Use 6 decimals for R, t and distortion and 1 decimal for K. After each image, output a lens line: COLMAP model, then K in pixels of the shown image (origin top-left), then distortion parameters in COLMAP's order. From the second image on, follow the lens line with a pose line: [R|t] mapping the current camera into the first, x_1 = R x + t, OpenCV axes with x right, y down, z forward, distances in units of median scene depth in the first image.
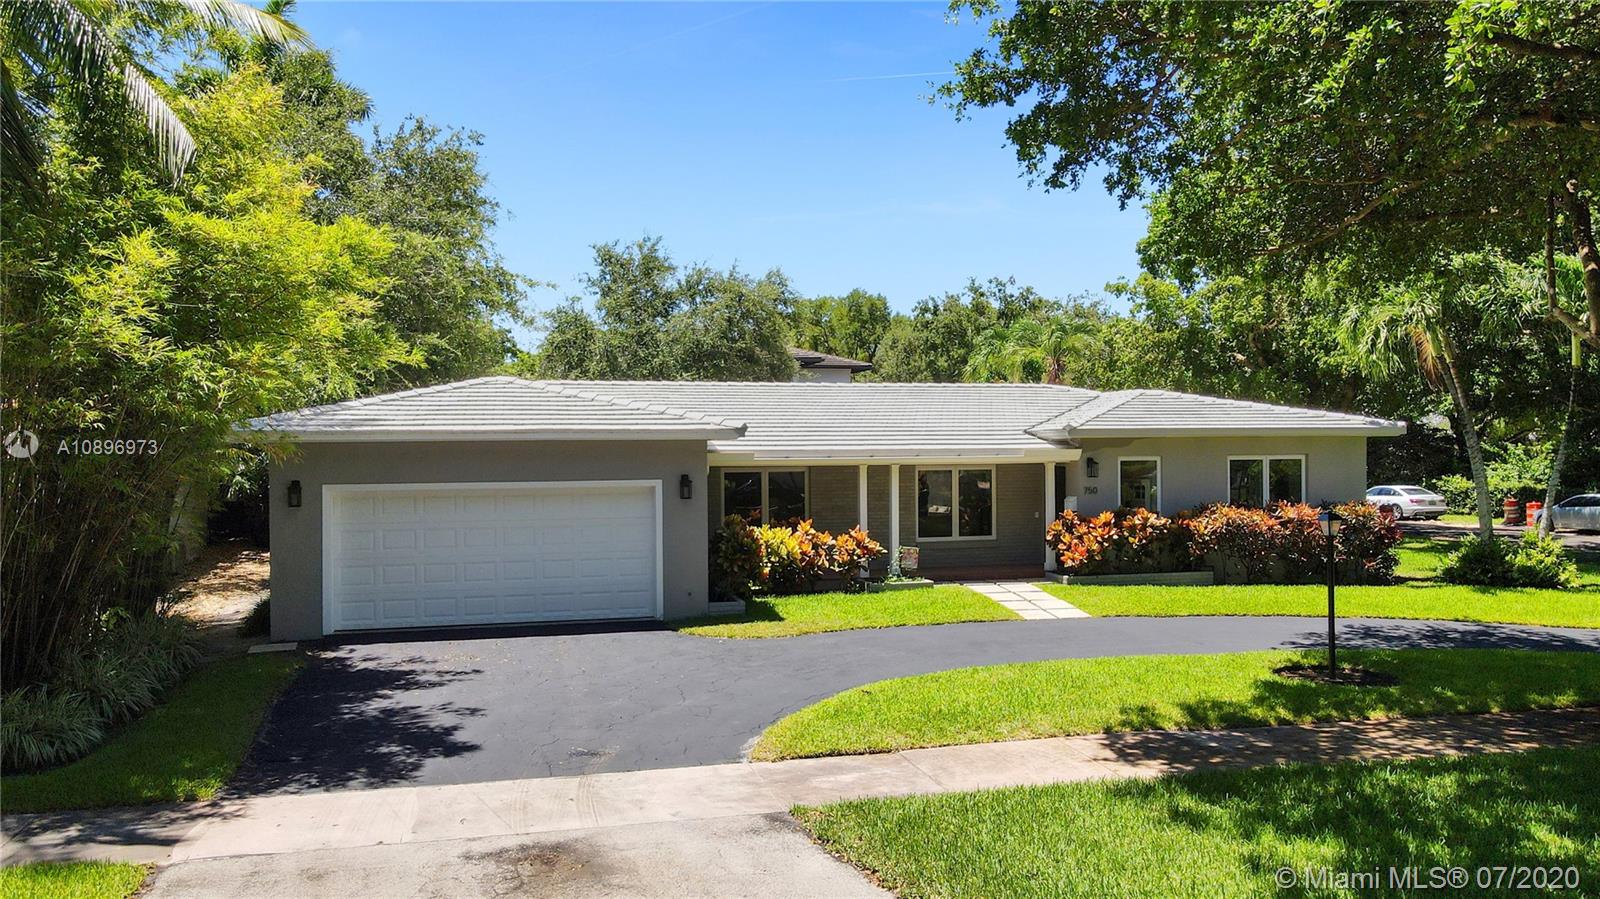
lens RADIAL K [[1193.2, 0, 800.0], [0, 1193.2, 449.5], [0, 0, 1]] dist [-0.005927, 0.035917]
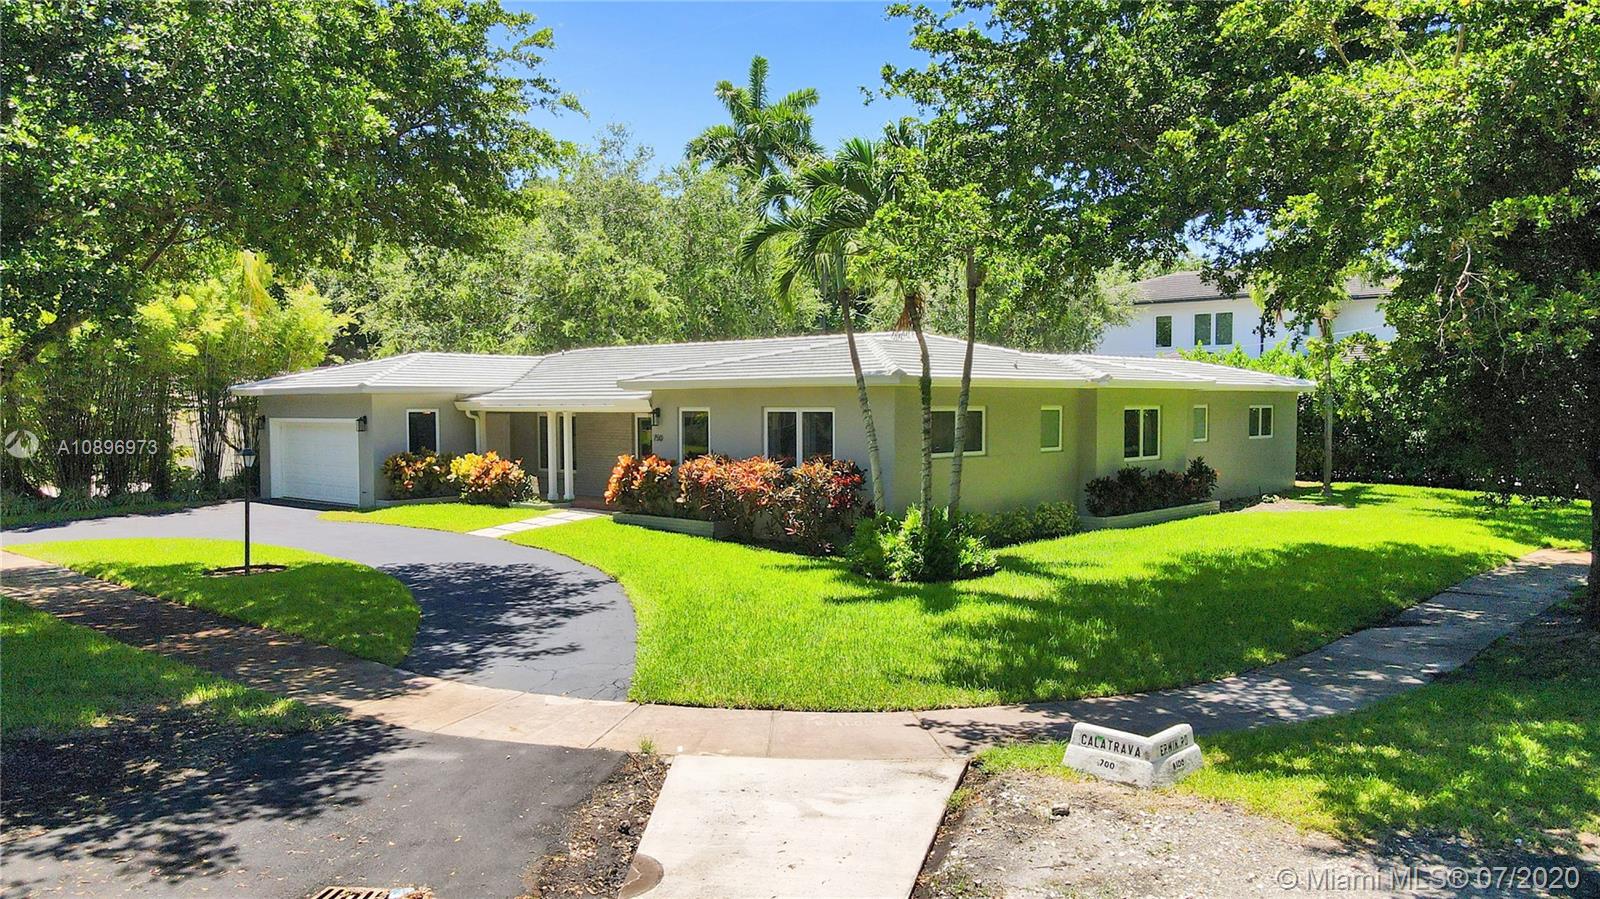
lens RADIAL K [[1193.2, 0, 800.0], [0, 1193.2, 449.5], [0, 0, 1]] dist [-0.005927, 0.035917]
pose [[0.553844, 0.035280, -0.831873, 1.258932], [-0.004827, 0.999221, 0.039163, 0.000927], [0.832607, -0.017675, 0.553583, 0.508097]]
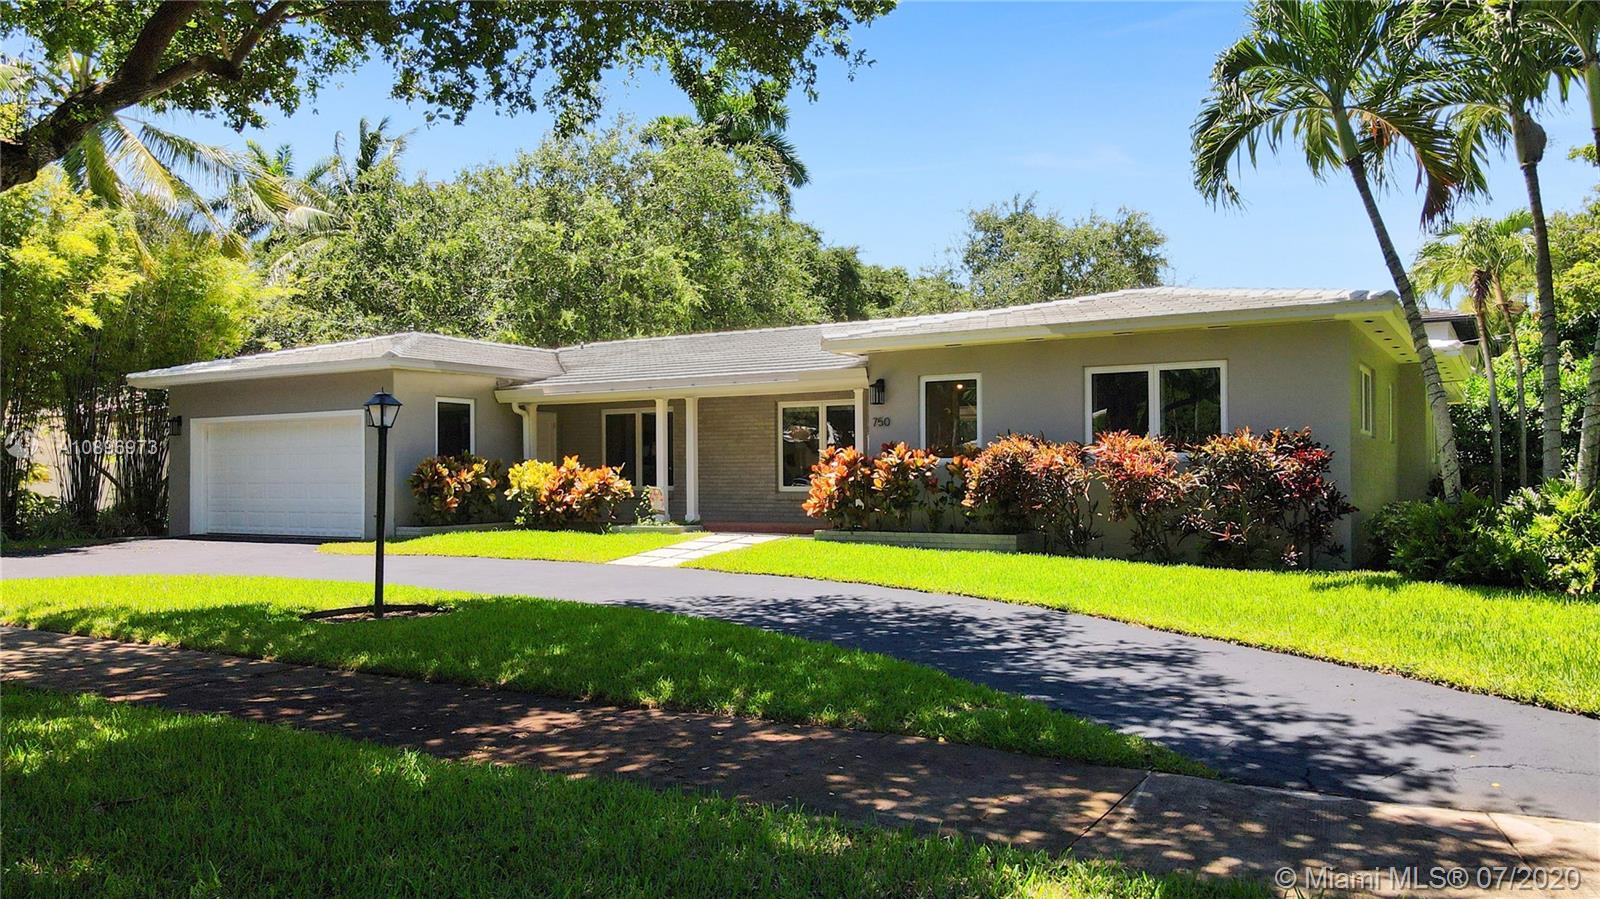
lens RADIAL K [[1193.2, 0, 800.0], [0, 1193.2, 449.5], [0, 0, 1]] dist [-0.005927, 0.035917]
pose [[0.694451, -0.012195, -0.719436, 0.772502], [-0.001860, 0.999823, -0.018743, 0.067647], [0.719537, 0.014354, 0.694306, 0.438786]]
